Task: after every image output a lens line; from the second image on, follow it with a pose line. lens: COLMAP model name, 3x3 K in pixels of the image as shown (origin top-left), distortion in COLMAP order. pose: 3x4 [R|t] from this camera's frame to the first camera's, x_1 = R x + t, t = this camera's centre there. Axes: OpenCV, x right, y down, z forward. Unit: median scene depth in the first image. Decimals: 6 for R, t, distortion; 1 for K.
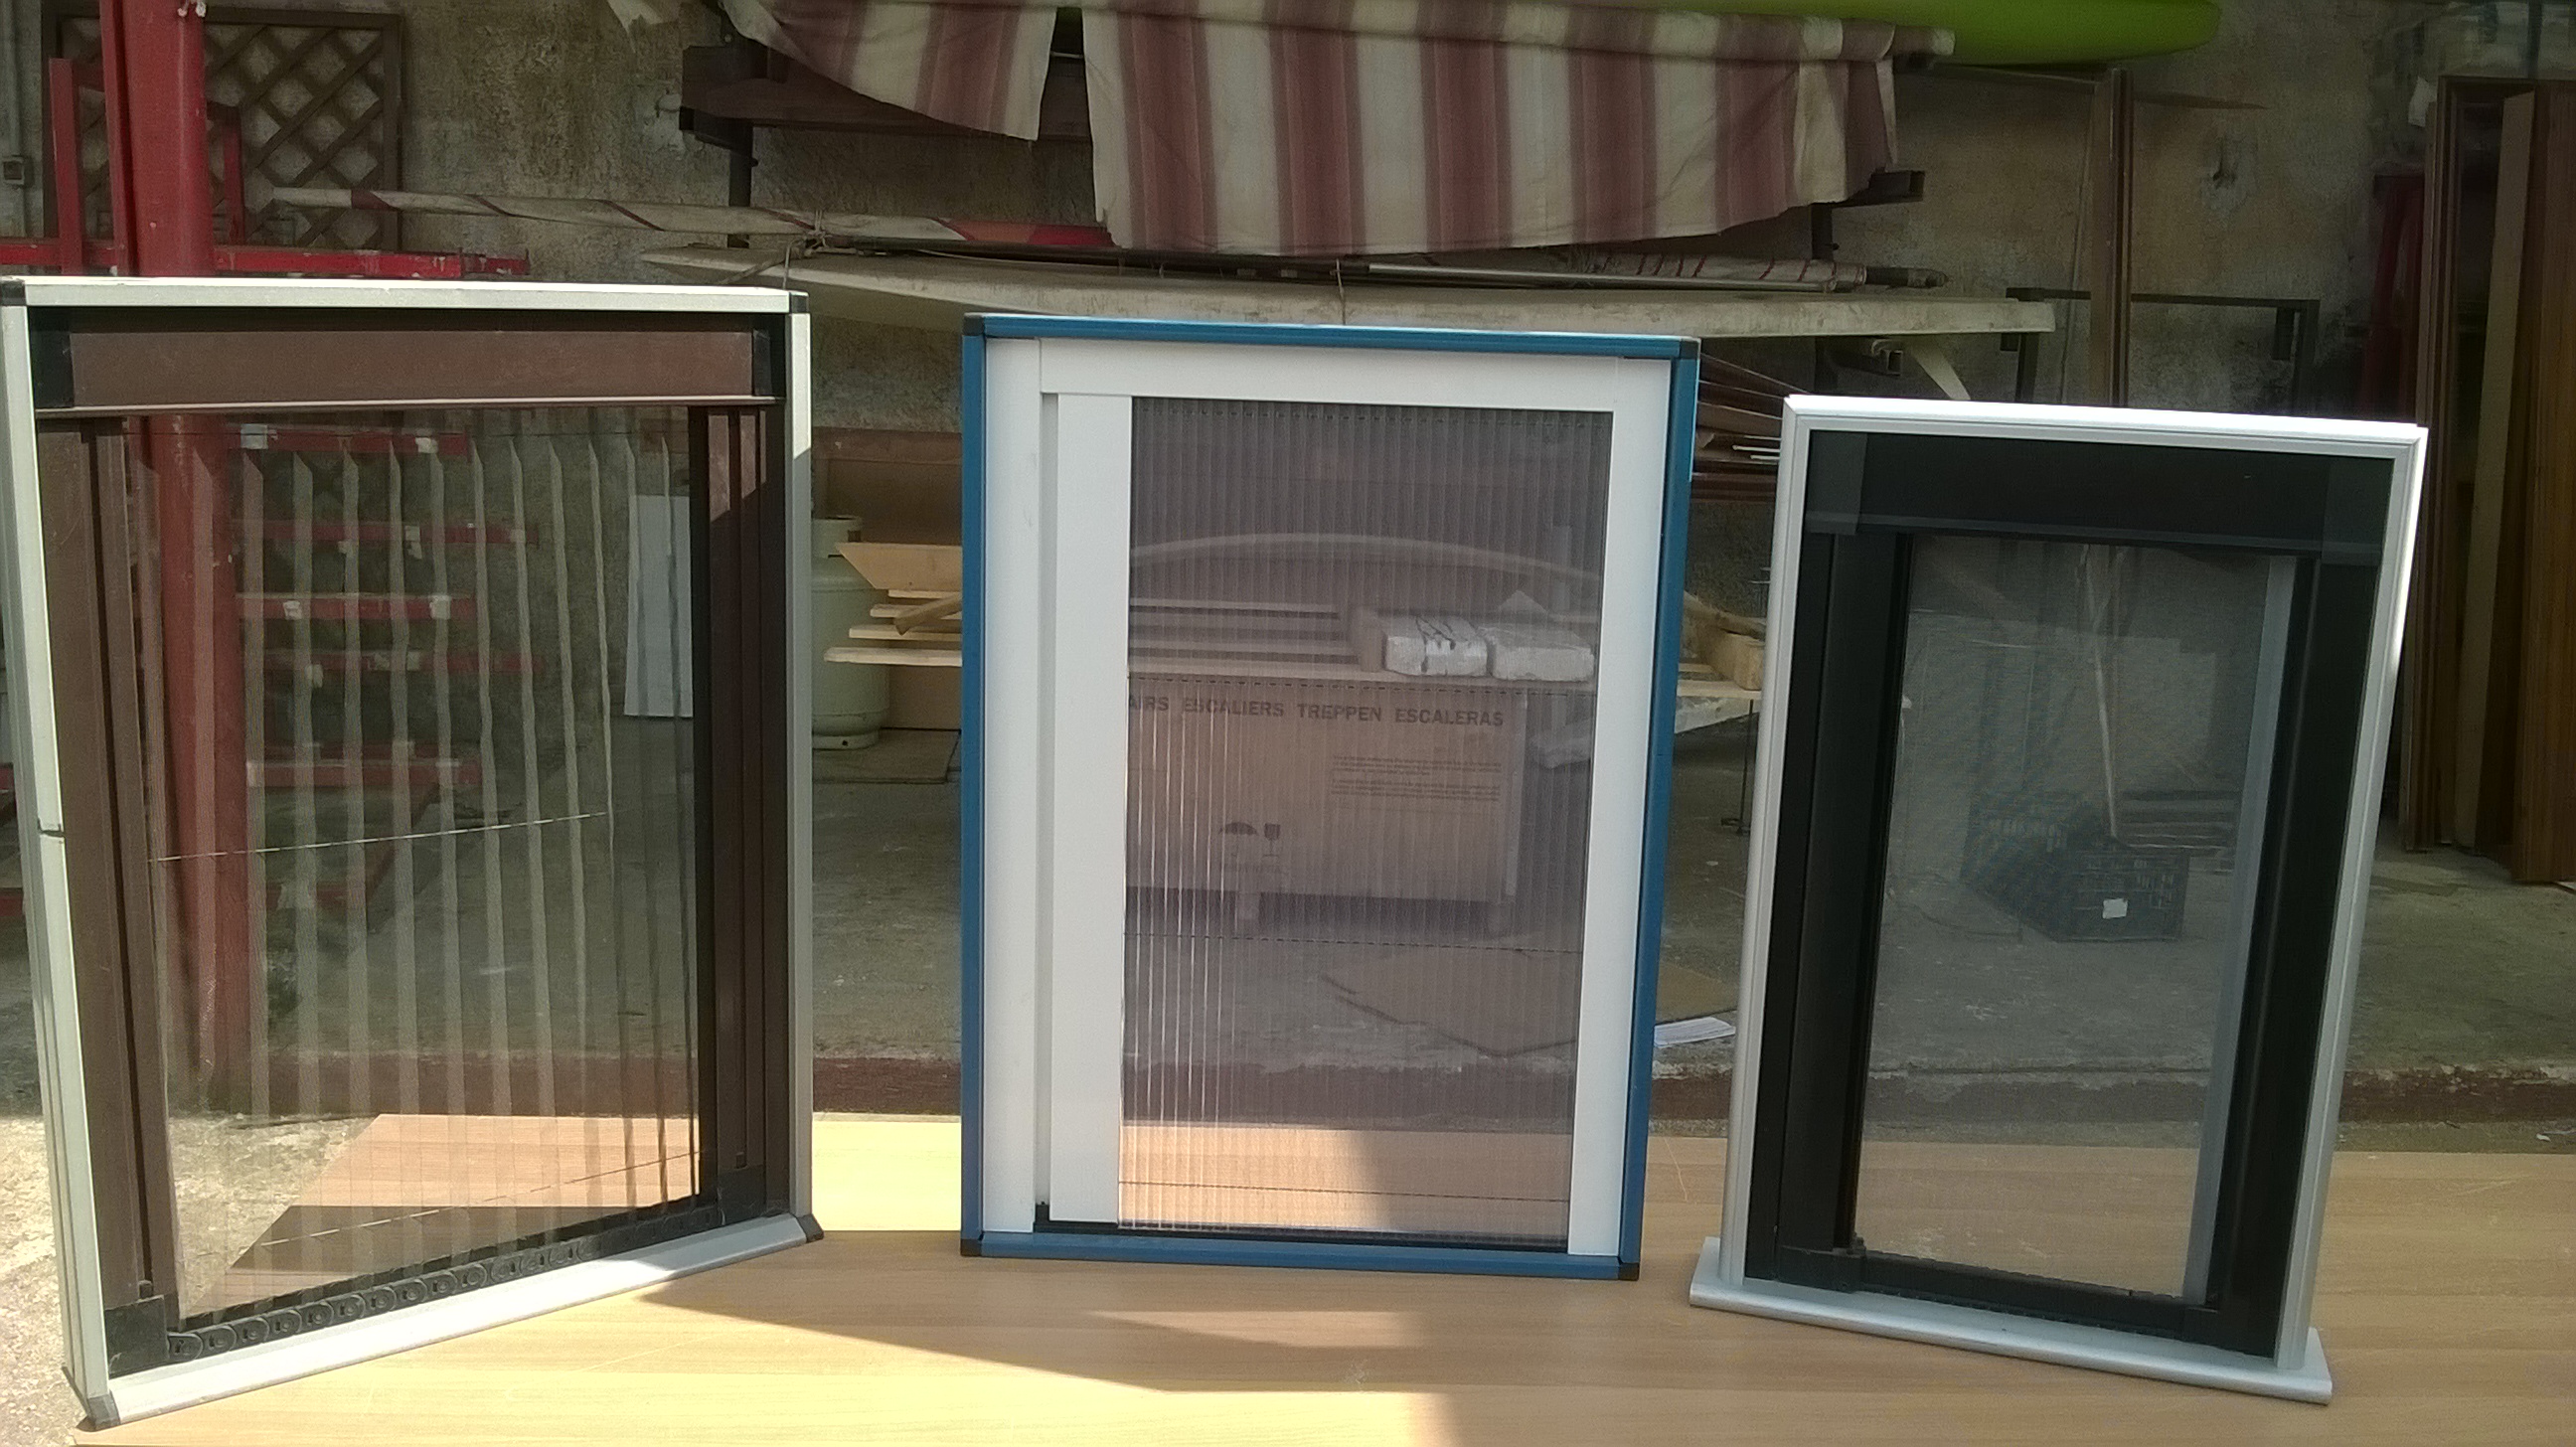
lens RADIAL K [[2290.3, 0, 1300.5], [0, 2290.3, 796.0], [0, 0, 1]] dist [0.038282, -0.150776]
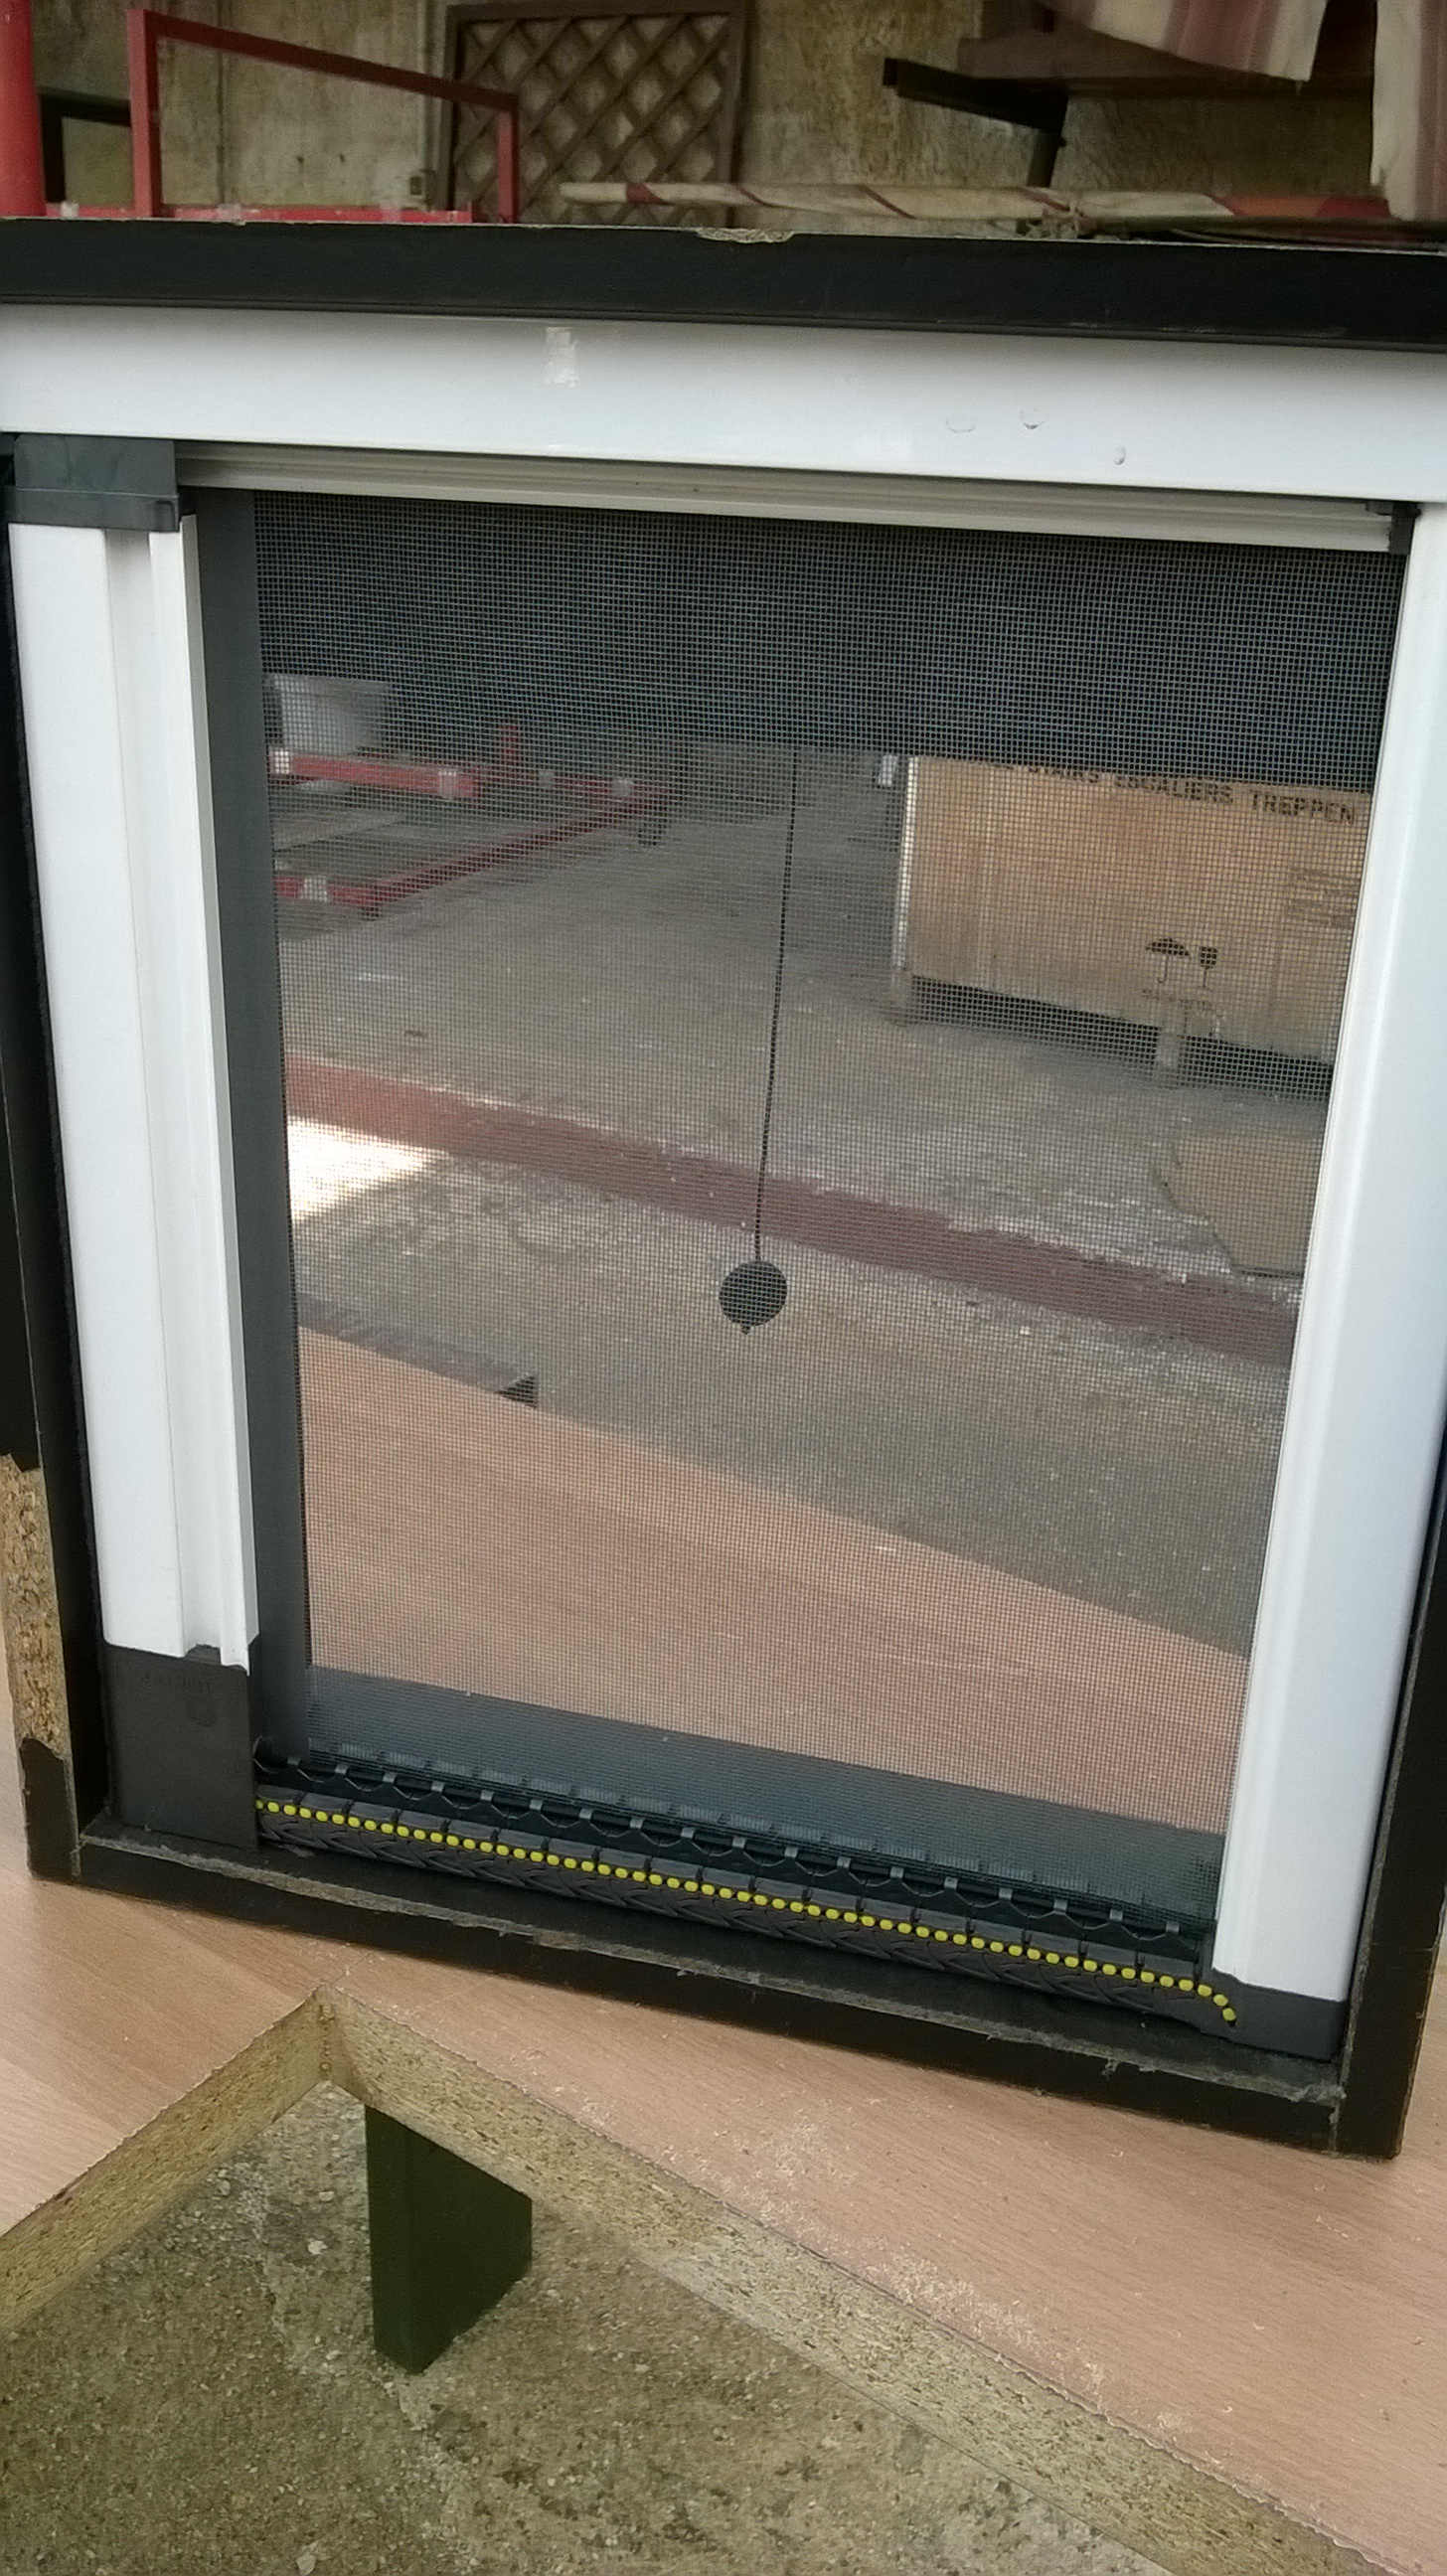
lens RADIAL K [[2305.6, 0, 644.7], [0, 2305.6, 1315.3], [0, 0, 1]] dist [0.043658, -0.162995]
pose [[0.793962, 0.225370, -0.564653, 0.249269], [-0.136308, 0.971098, 0.195930, 0.004760], [0.592490, -0.078595, 0.801735, 0.199075]]
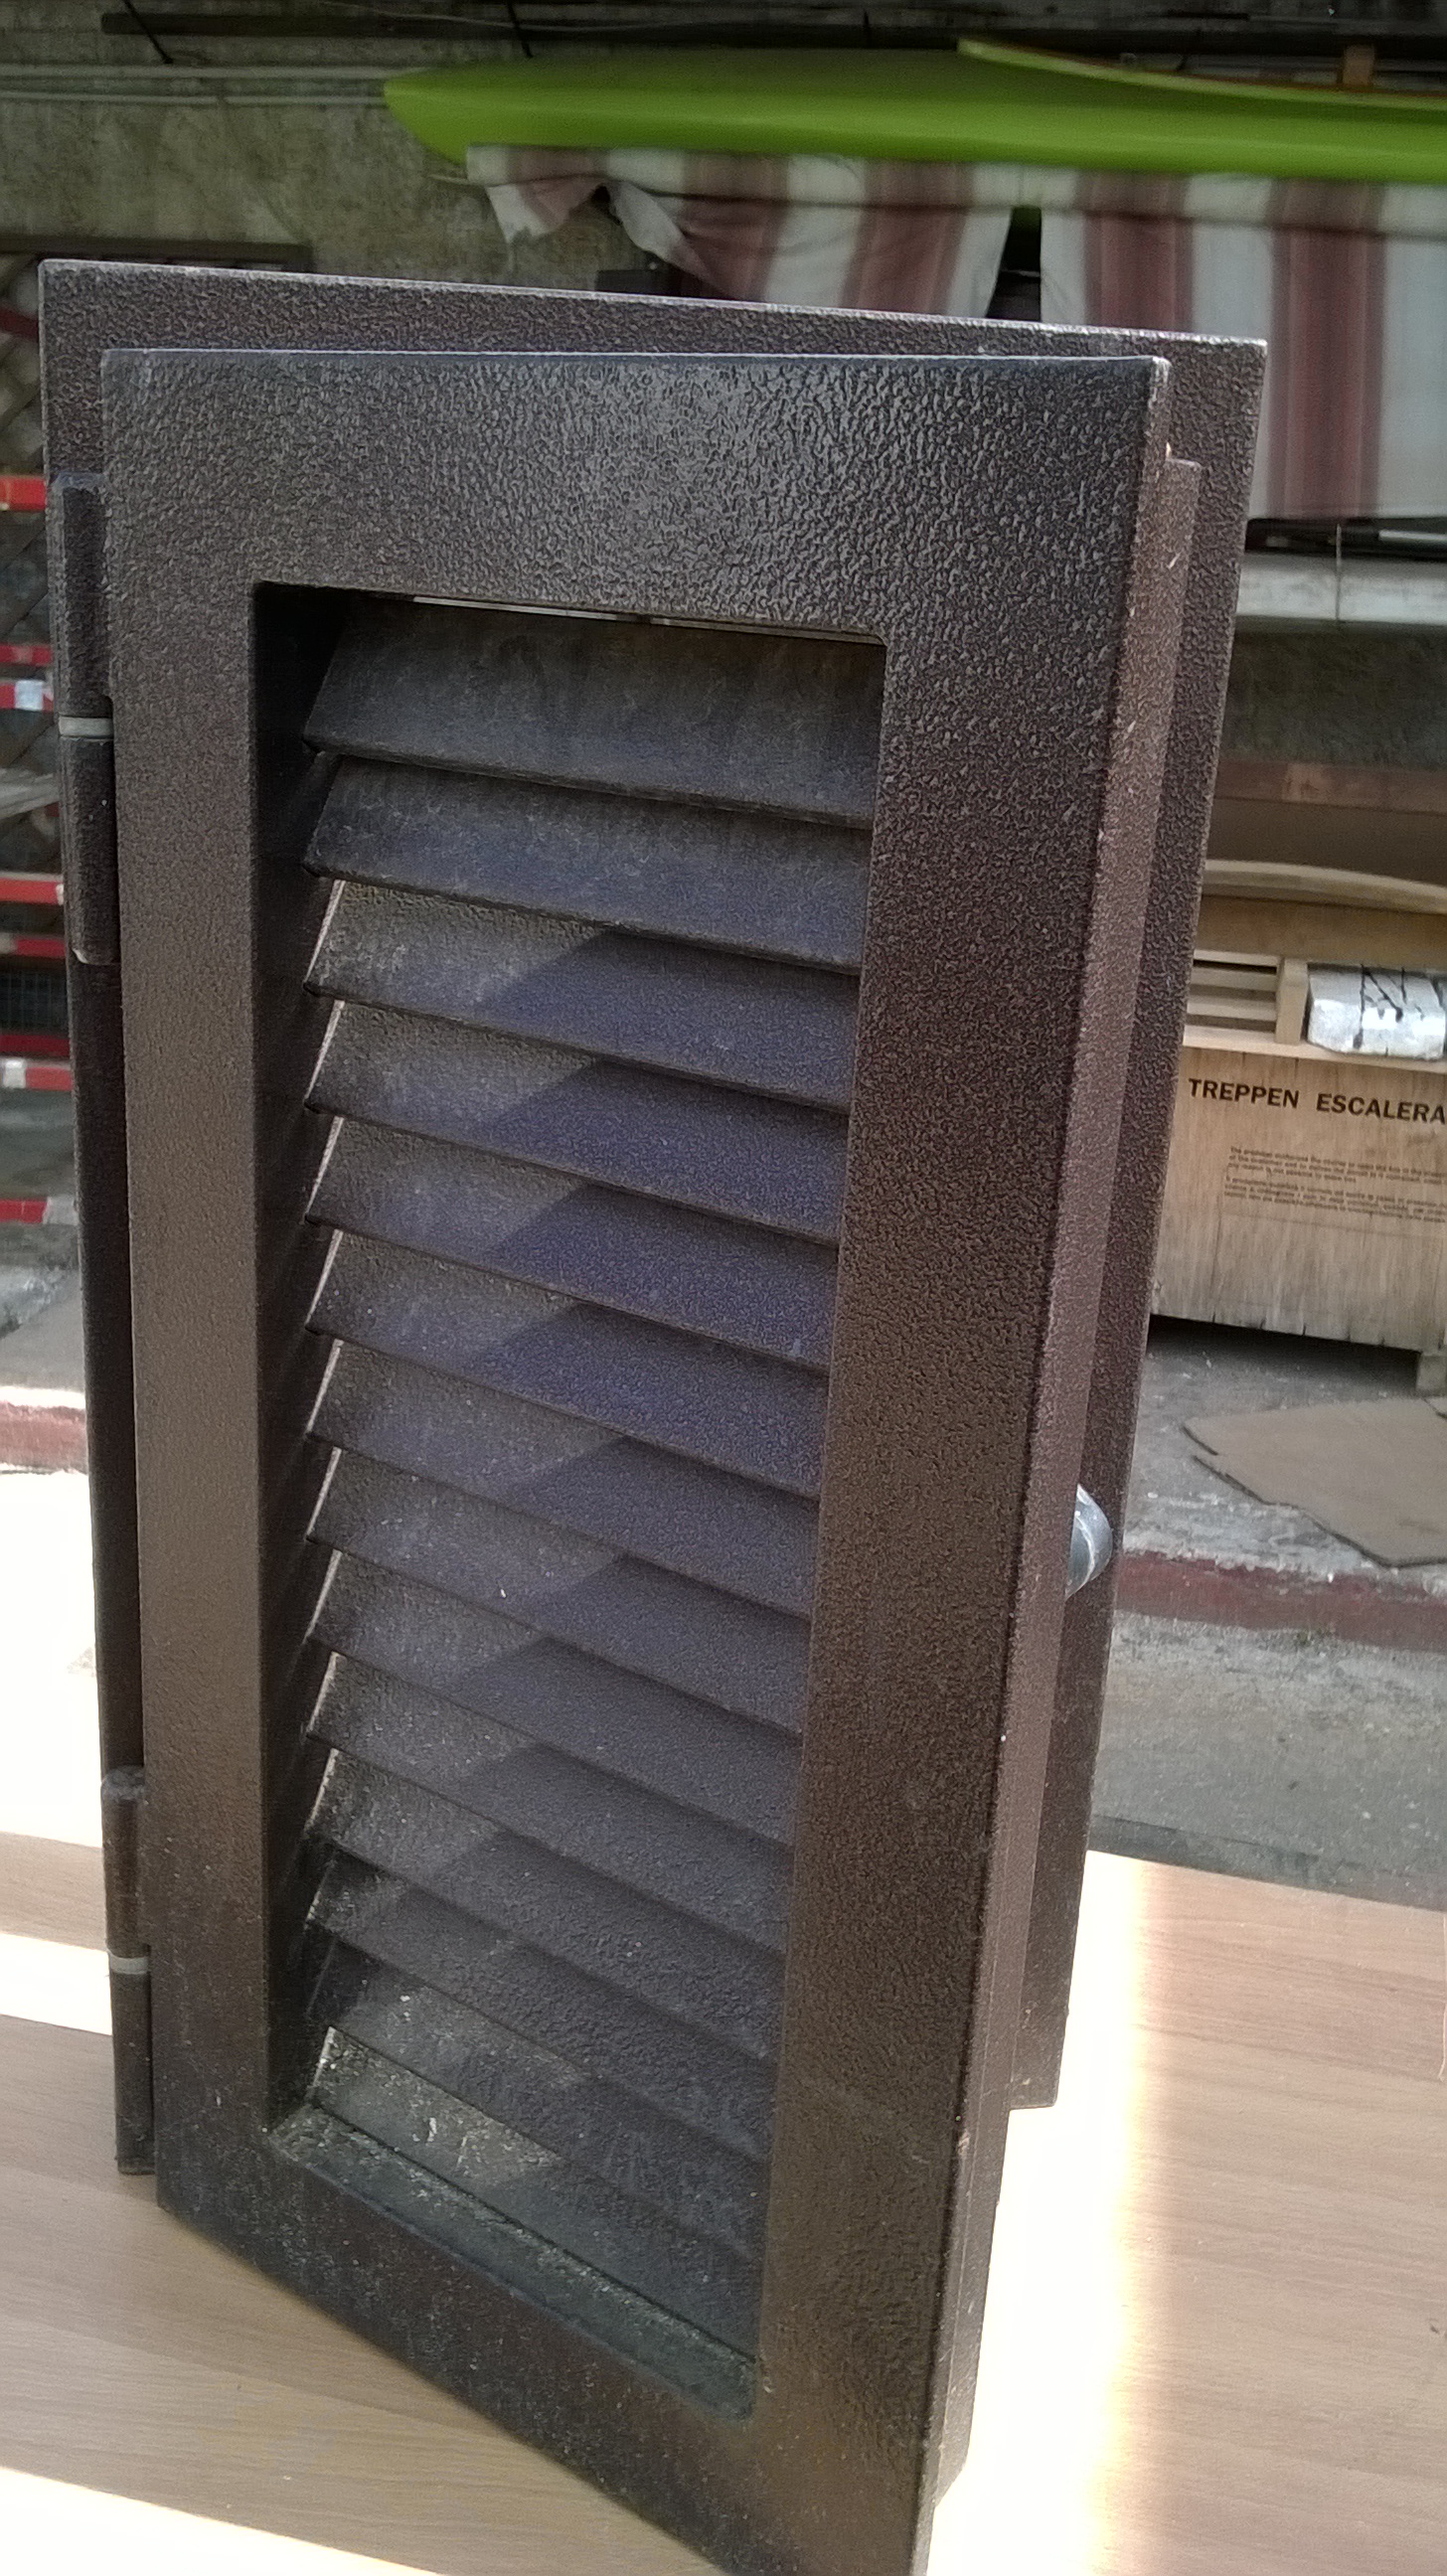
lens RADIAL K [[2290.3, 0, 684.2], [0, 2290.3, 1341.6], [0, 0, 1]] dist [0.038282, -0.150776]
pose [[0.958673, 0.100735, -0.266080, 0.040850], [-0.076596, 0.992073, 0.099618, -0.012447], [0.274005, -0.075120, 0.958790, 0.149812]]
